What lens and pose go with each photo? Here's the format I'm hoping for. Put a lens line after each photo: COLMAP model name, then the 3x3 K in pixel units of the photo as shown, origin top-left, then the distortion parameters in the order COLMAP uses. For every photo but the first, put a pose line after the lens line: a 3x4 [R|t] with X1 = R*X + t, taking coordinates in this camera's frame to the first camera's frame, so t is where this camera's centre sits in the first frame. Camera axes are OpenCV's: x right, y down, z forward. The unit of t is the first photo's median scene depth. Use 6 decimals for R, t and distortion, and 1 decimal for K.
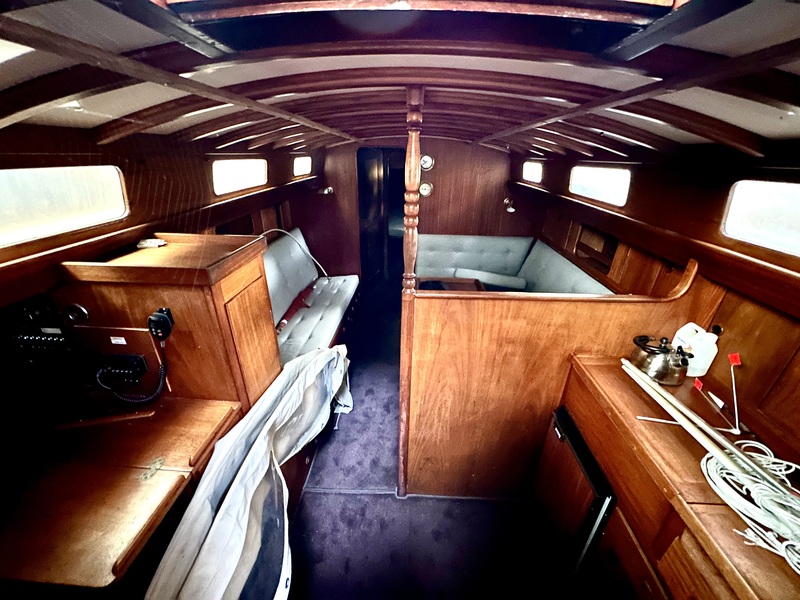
lens RADIAL K [[319.3, 0, 400.0], [0, 319.3, 300.0], [0, 0, 1]] dist [-0.001629, -0.000027]
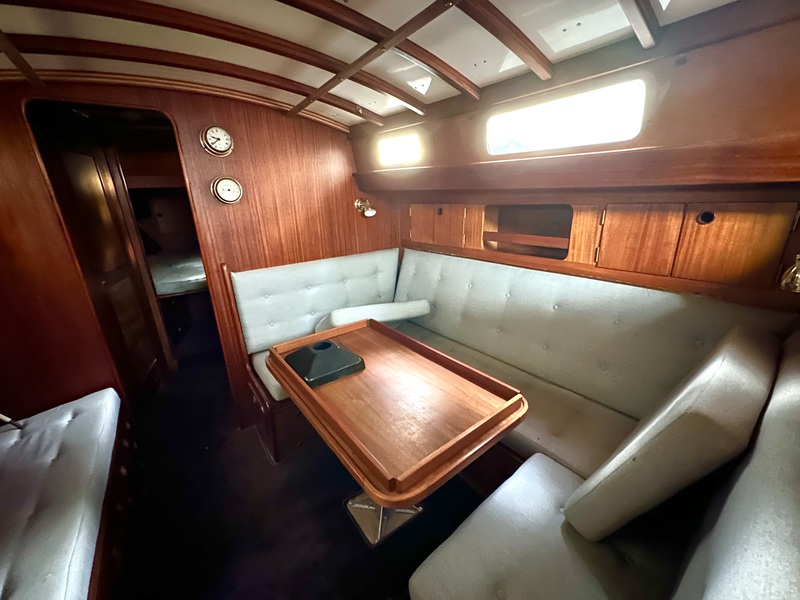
lens RADIAL K [[318.3, 0, 400.0], [0, 318.3, 300.0], [0, 0, 1]] dist [-0.001238, 0.000136]
pose [[0.761470, -0.239832, 0.602199, -0.069981], [0.315695, 0.948619, -0.021394, -0.060896], [-0.566127, 0.206402, 0.798059, 0.421062]]
